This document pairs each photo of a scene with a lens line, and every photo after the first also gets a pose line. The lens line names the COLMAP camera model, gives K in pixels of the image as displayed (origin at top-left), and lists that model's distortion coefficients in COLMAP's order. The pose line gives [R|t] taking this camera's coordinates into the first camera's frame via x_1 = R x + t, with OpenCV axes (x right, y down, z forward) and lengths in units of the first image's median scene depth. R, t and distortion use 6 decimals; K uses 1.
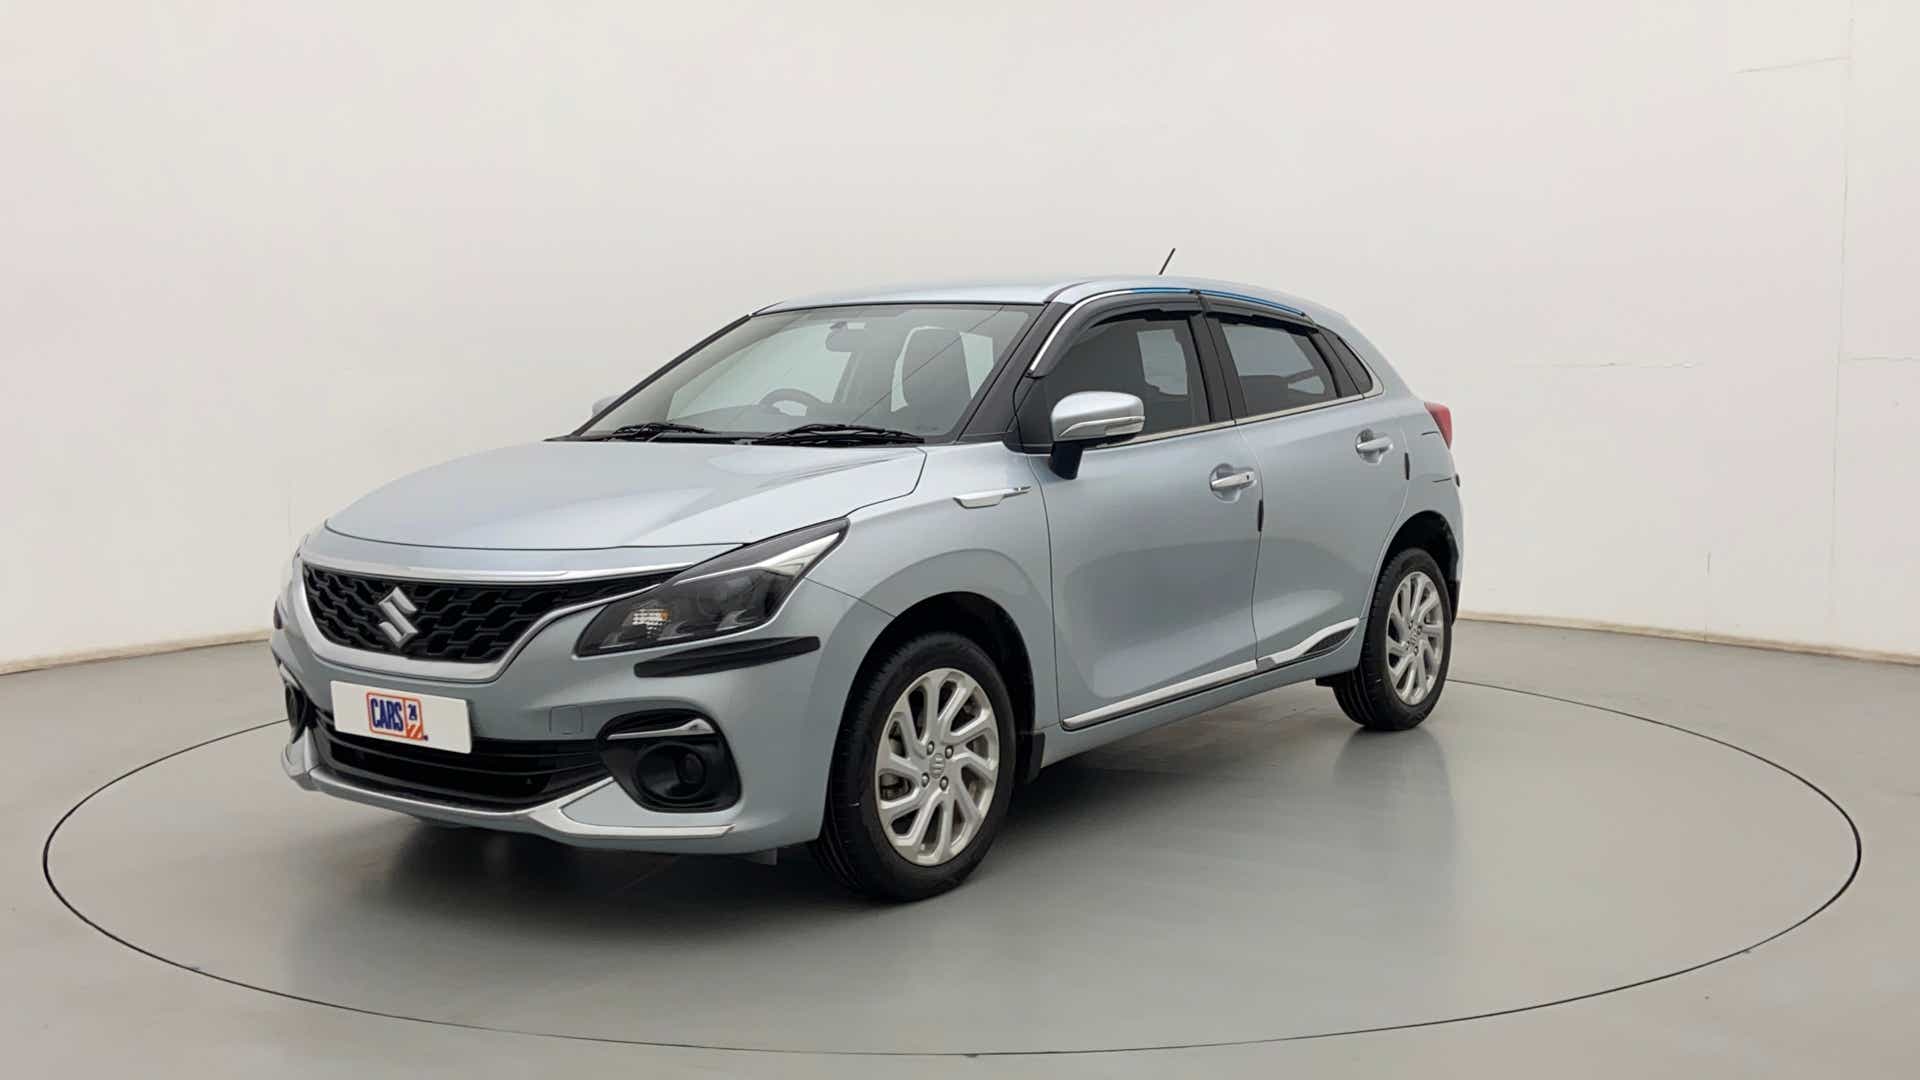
lens RADIAL K [[2104.2, 0, 953.7], [0, 2104.2, 541.3], [0, 0, 1]] dist [0.040737, 0.000000]
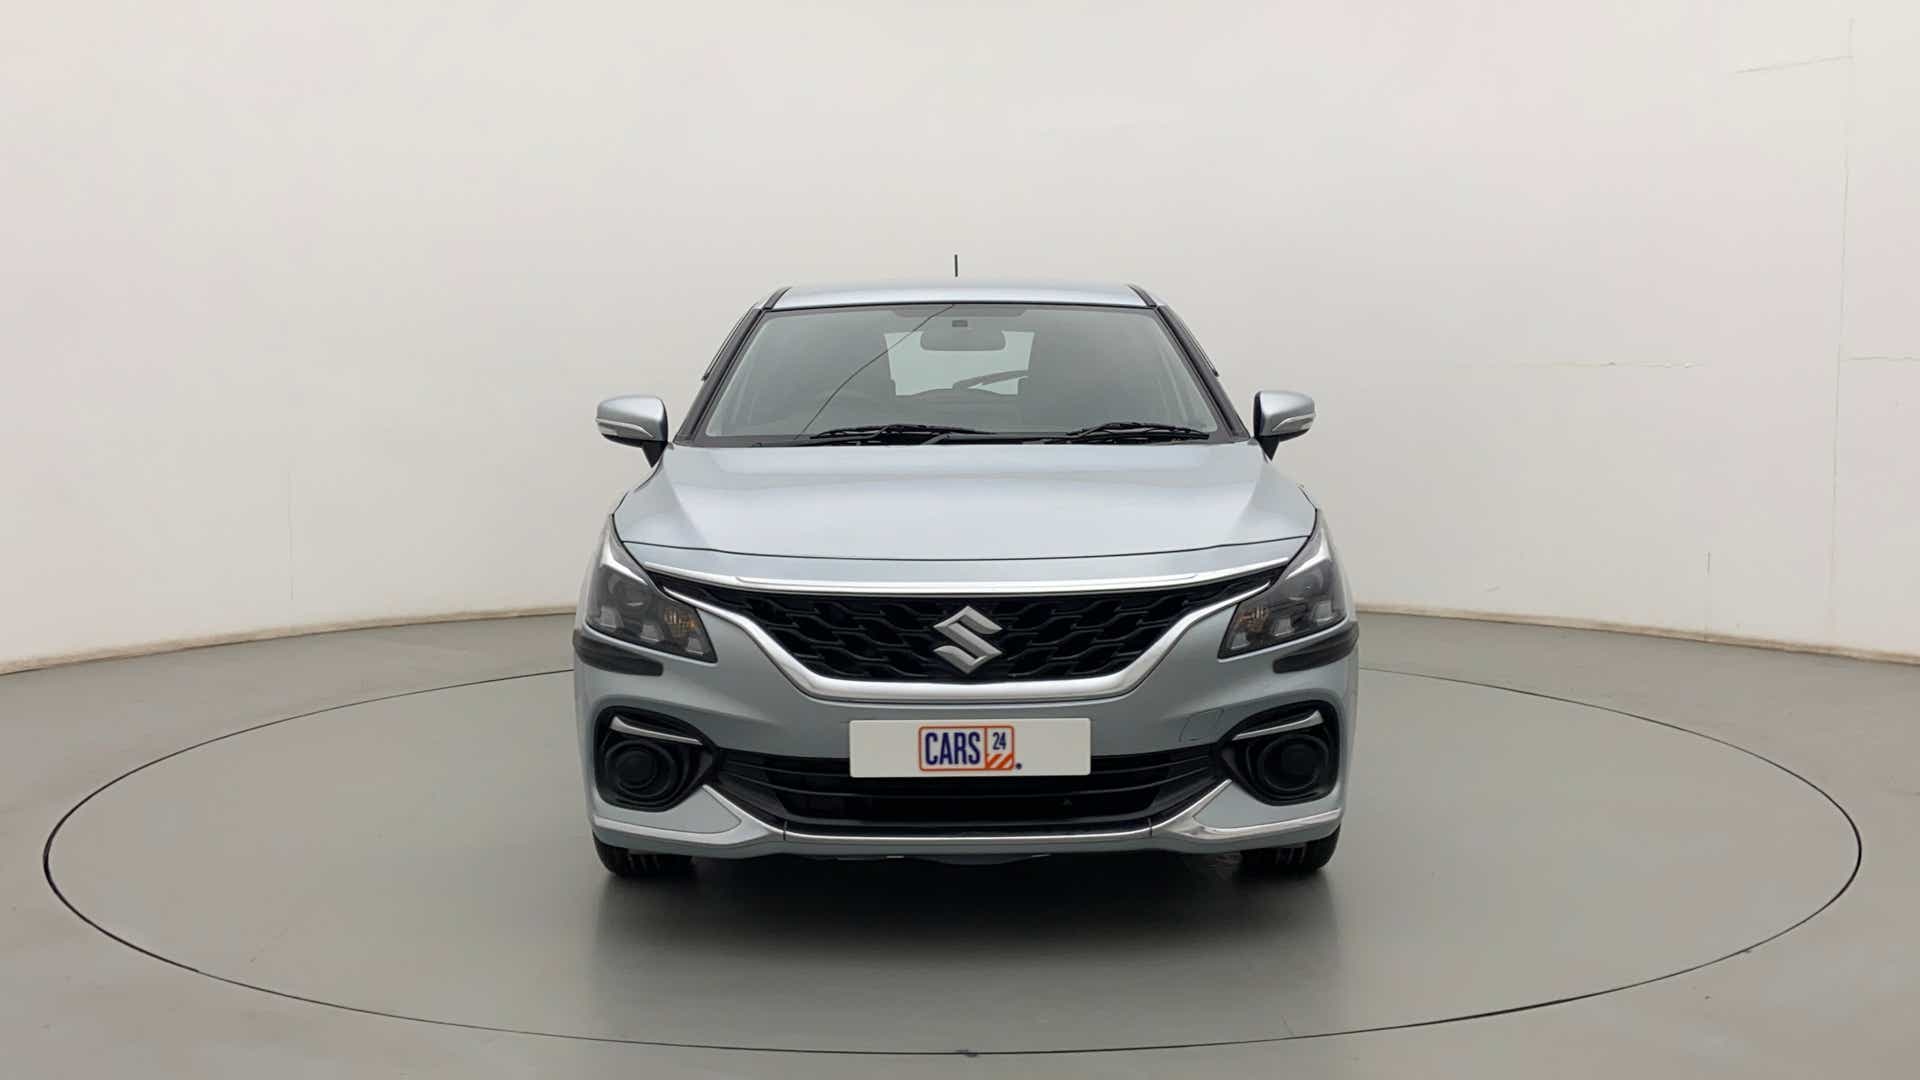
lens RADIAL K [[2104.2, 0, 968.2], [0, 2104.2, 543.9], [0, 0, 1]] dist [0.040737, 0.000000]
pose [[0.766344, -0.051252, 0.640382, -0.733036], [0.052399, 0.998478, 0.017206, -0.017947], [-0.640290, 0.020369, 0.767863, 0.263610]]
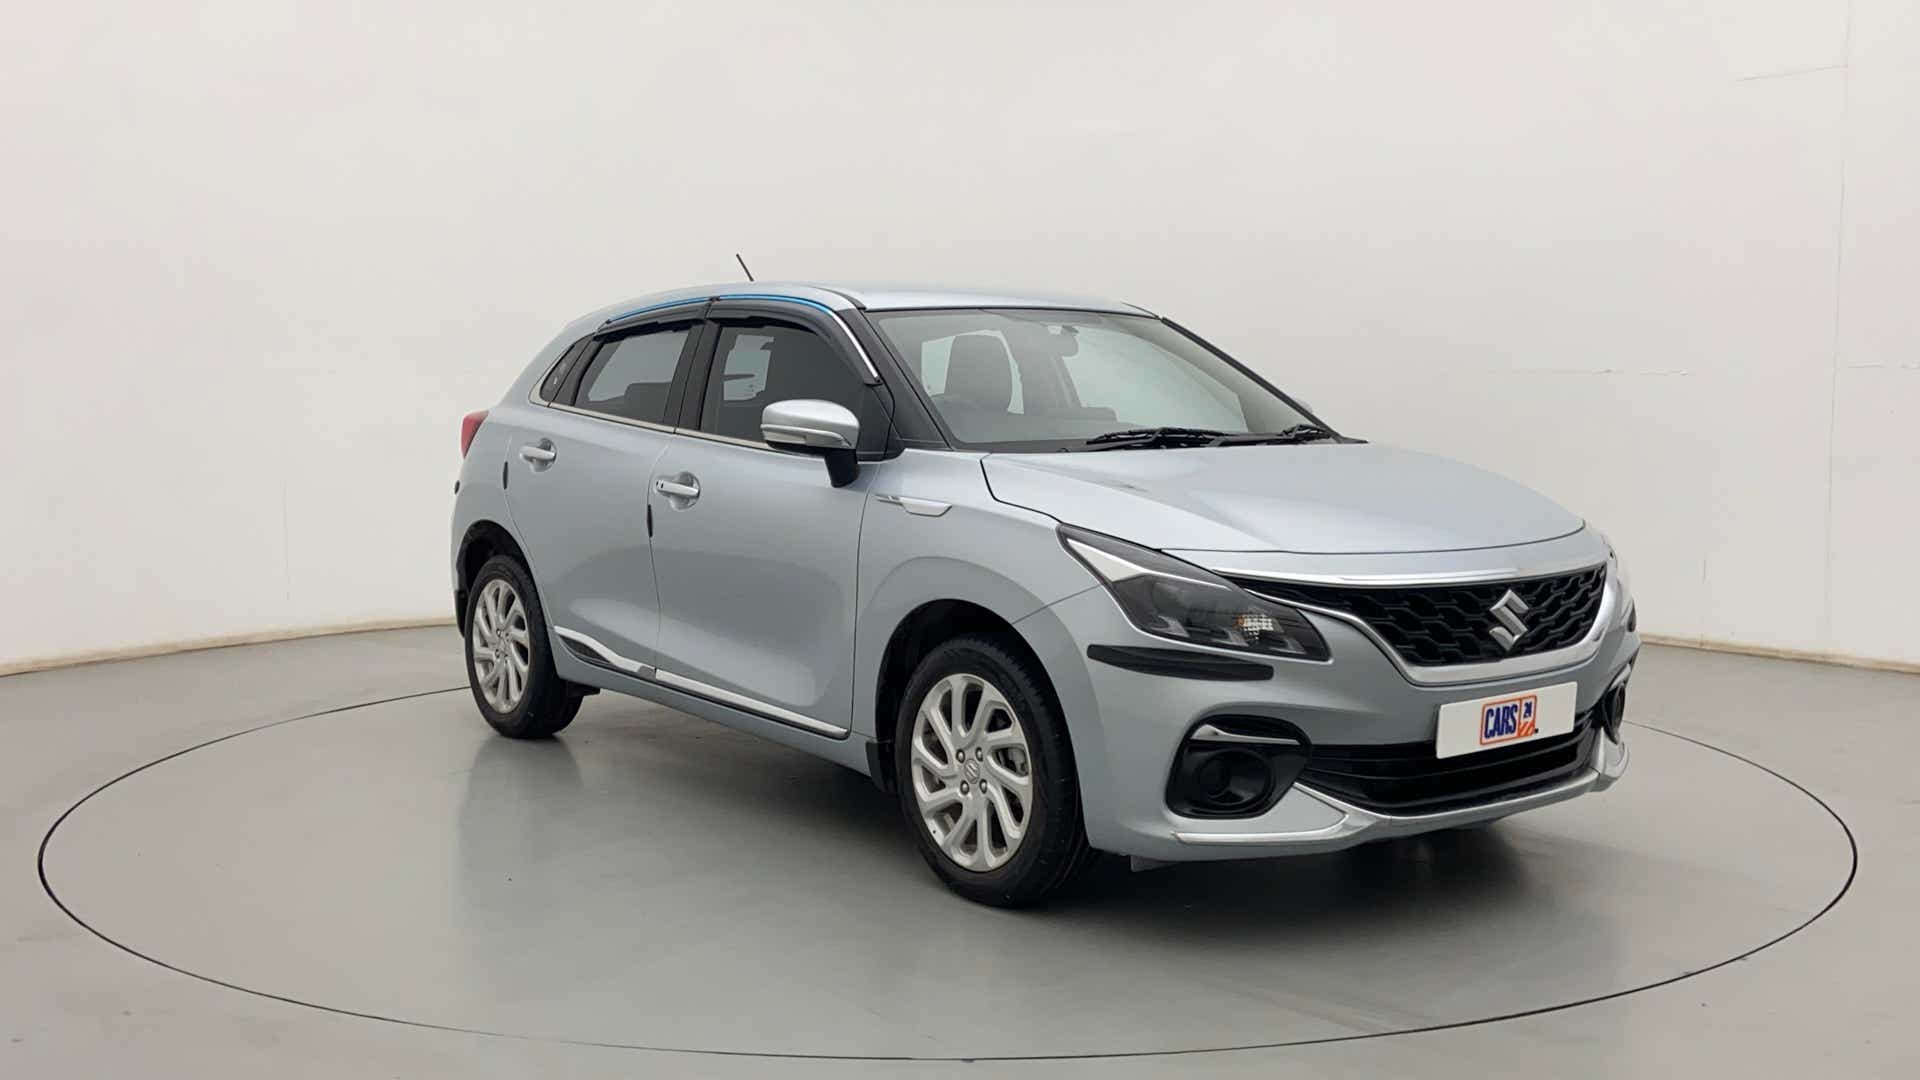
lens RADIAL K [[2104.2, 0, 951.4], [0, 2104.2, 535.7], [0, 0, 1]] dist [0.040737, 0.000000]
pose [[0.215043, -0.071299, 0.973998, -1.123327], [0.078663, 0.995355, 0.055495, -0.069622], [-0.973431, 0.064684, 0.219653, 0.900486]]
